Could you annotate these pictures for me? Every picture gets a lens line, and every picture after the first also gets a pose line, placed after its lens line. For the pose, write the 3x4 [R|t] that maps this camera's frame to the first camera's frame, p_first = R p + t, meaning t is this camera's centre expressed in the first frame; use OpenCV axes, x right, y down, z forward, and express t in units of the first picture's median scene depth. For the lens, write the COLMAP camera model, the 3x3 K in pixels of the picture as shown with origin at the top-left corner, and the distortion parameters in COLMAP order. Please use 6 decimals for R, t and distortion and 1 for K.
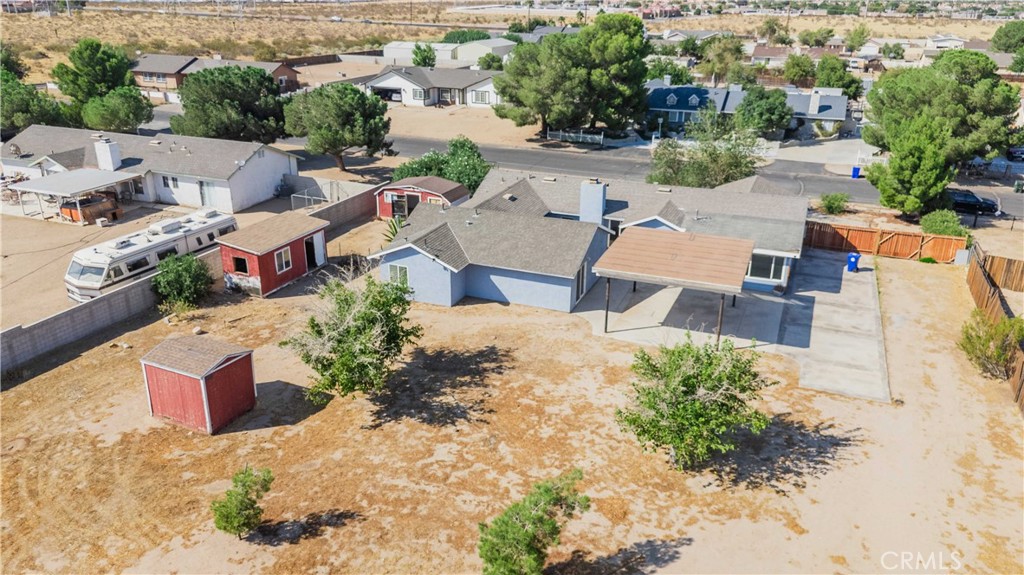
lens RADIAL K [[756.5, 0, 514.0], [0, 756.5, 284.8], [0, 0, 1]] dist [0.062997, -0.062210]
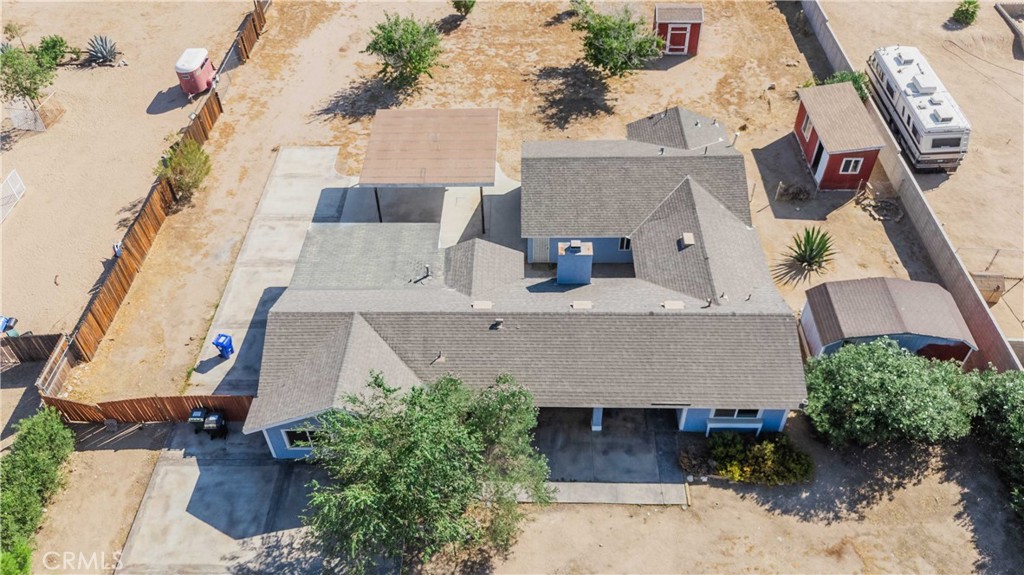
lens RADIAL K [[784.7, 0, 502.0], [0, 784.7, 287.8], [0, 0, 1]] dist [0.056682, -0.061007]
pose [[-0.937482, 0.253228, -0.238752, 0.339850], [-0.111811, 0.430500, 0.895638, -0.734739], [0.329584, 0.866340, -0.375273, 1.260479]]
